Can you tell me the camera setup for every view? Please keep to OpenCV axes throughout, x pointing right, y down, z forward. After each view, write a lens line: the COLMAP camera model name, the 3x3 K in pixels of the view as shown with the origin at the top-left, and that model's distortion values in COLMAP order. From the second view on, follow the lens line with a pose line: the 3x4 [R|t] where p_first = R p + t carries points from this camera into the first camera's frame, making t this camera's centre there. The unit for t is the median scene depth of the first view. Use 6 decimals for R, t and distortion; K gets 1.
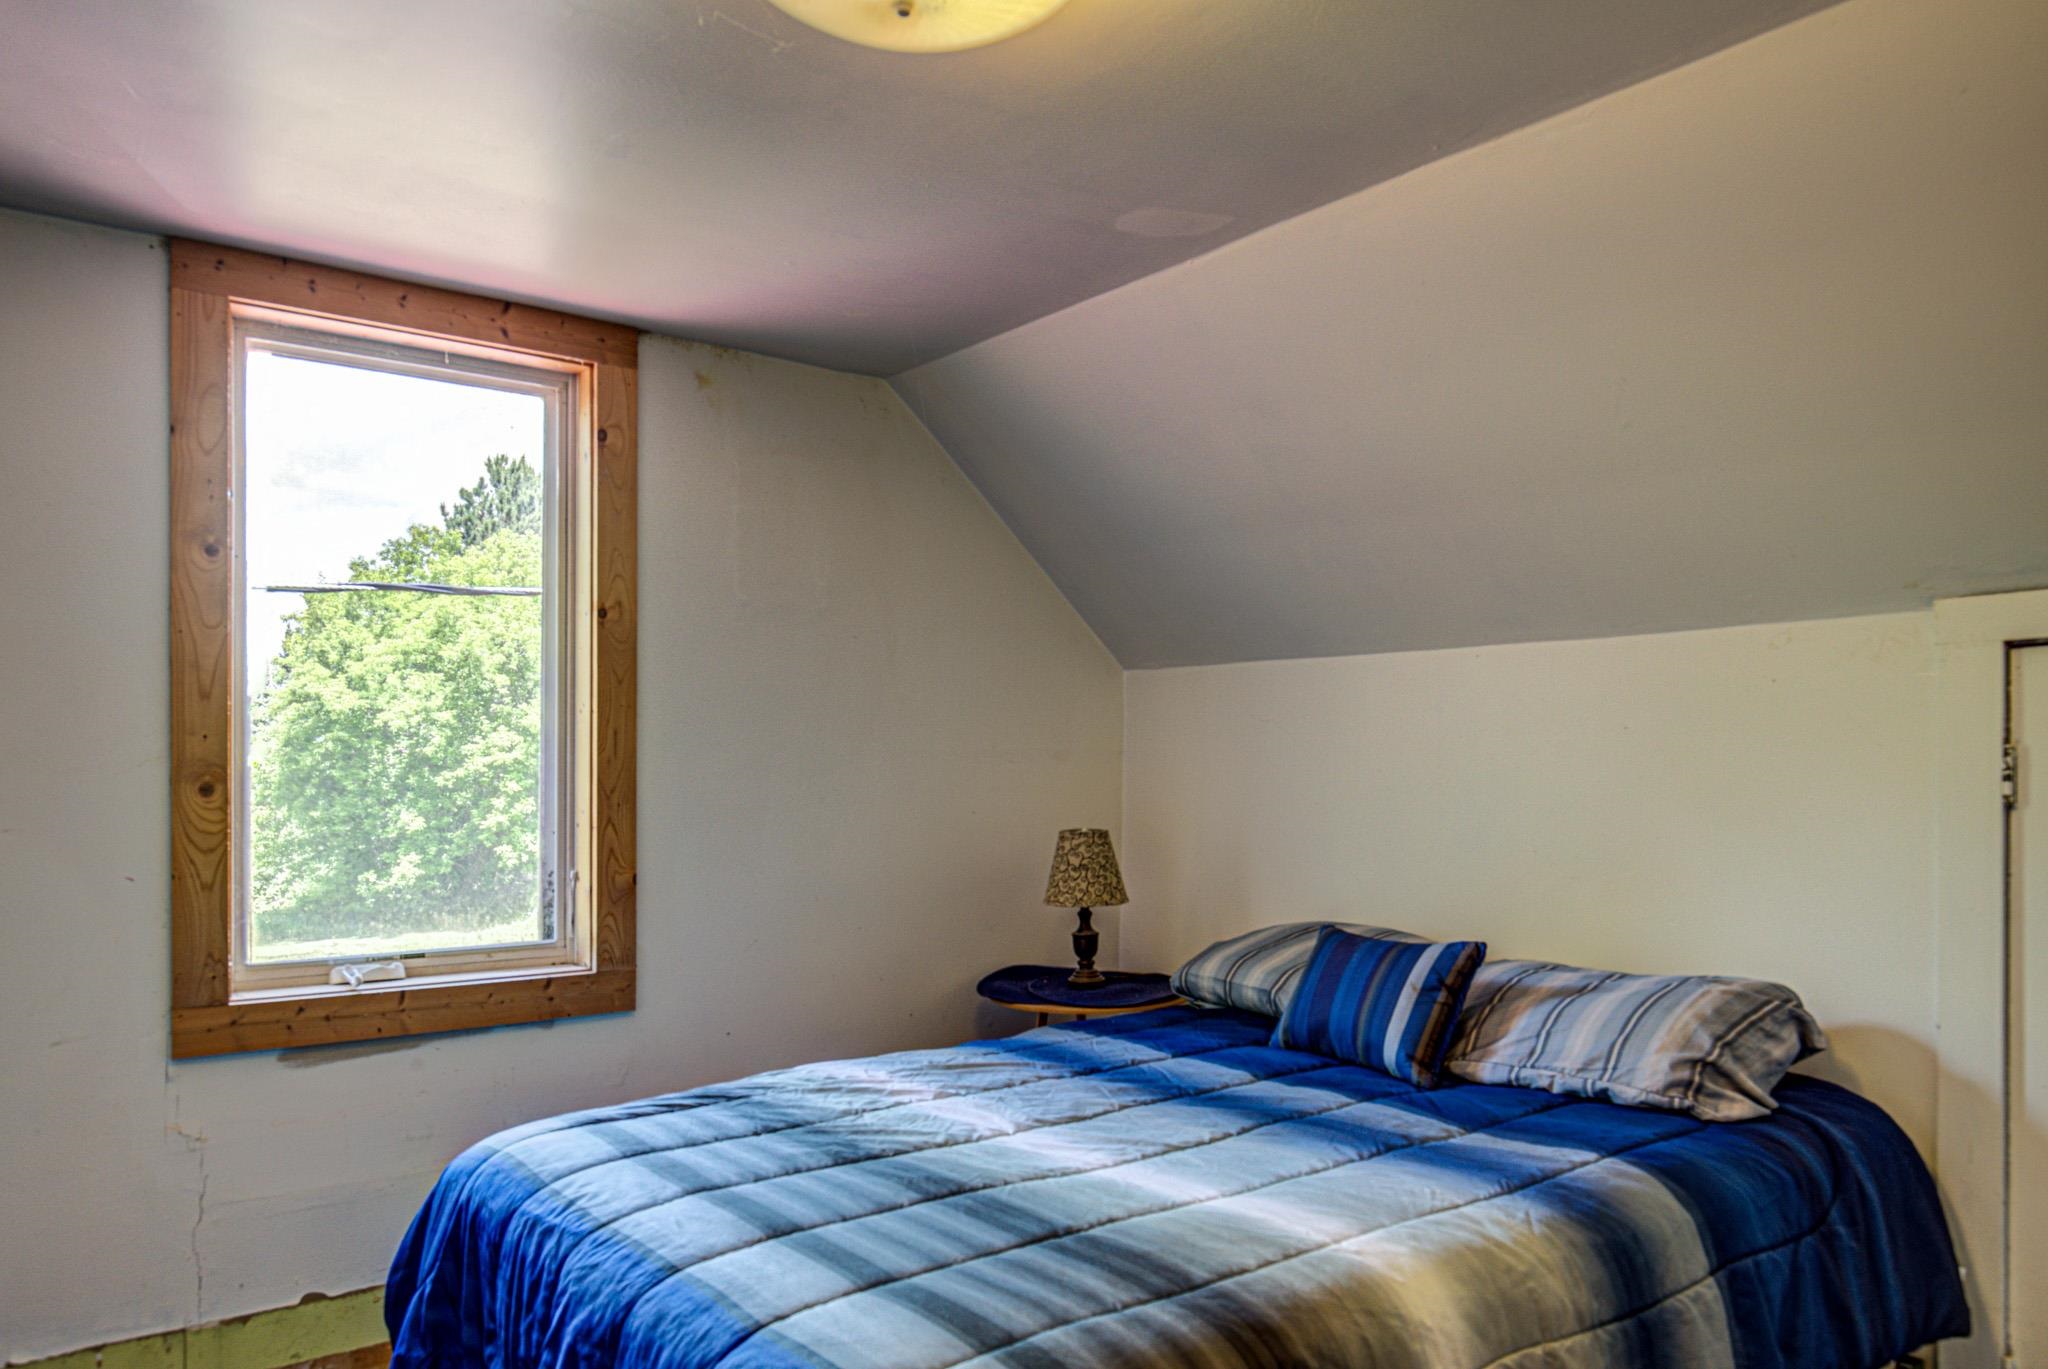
lens RADIAL K [[1440.7, 0, 1025.7], [0, 1440.7, 767.7], [0, 0, 1]] dist [-0.003441, -0.001013]
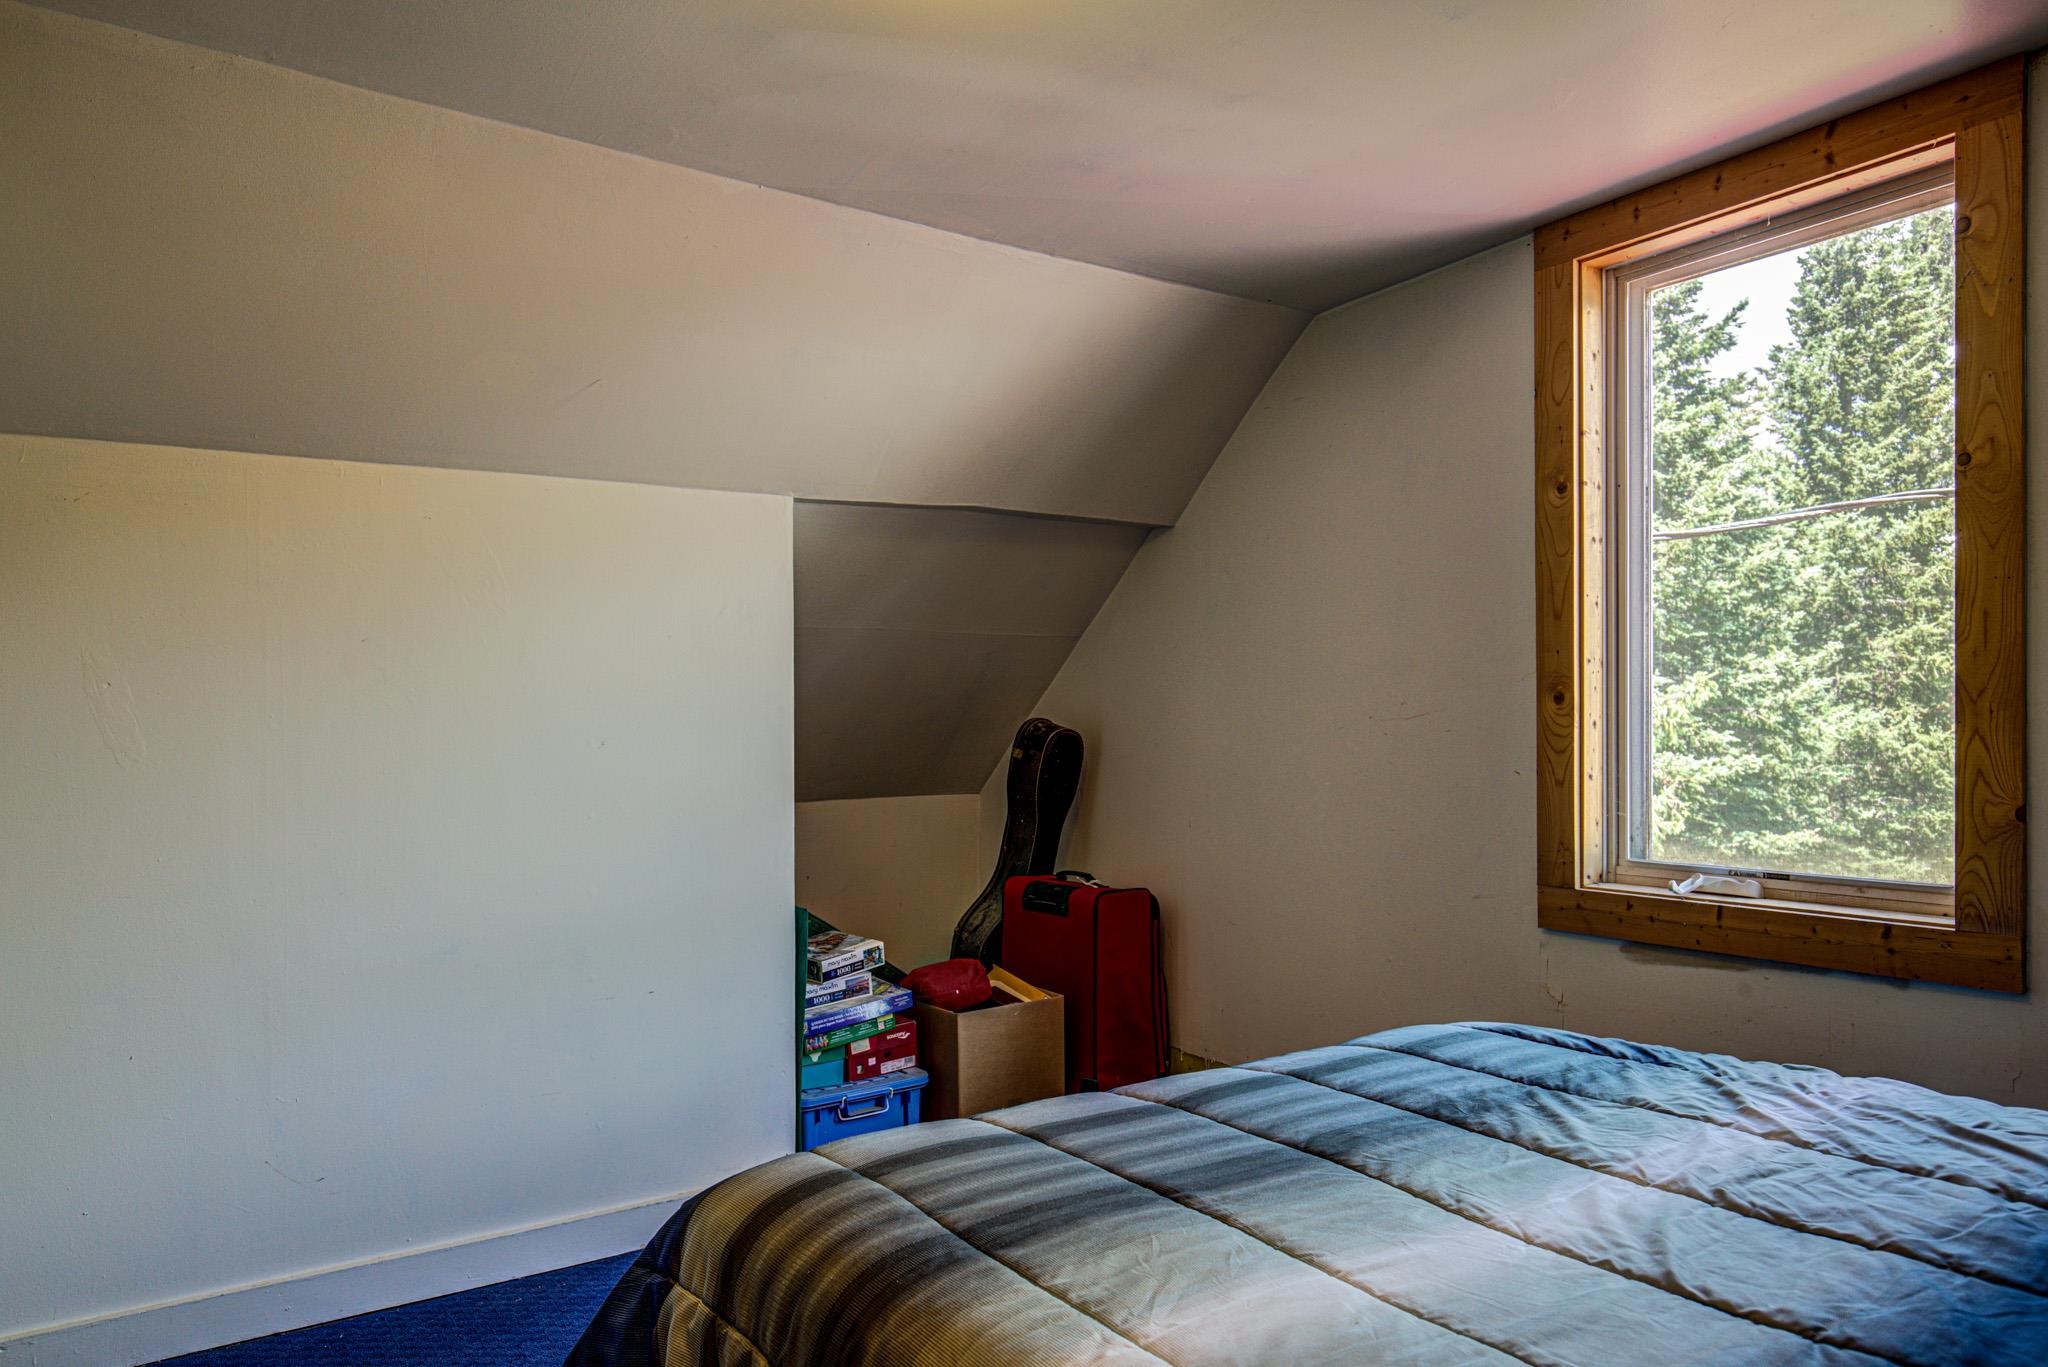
lens RADIAL K [[1343.8, 0, 1025.6], [0, 1343.8, 728.6], [0, 0, 1]] dist [-0.001631, -0.001136]
pose [[-0.074845, -0.004574, -0.997185, 0.587720], [0.002132, 0.999986, -0.004747, 0.048722], [0.997193, -0.002481, -0.074835, 0.731966]]
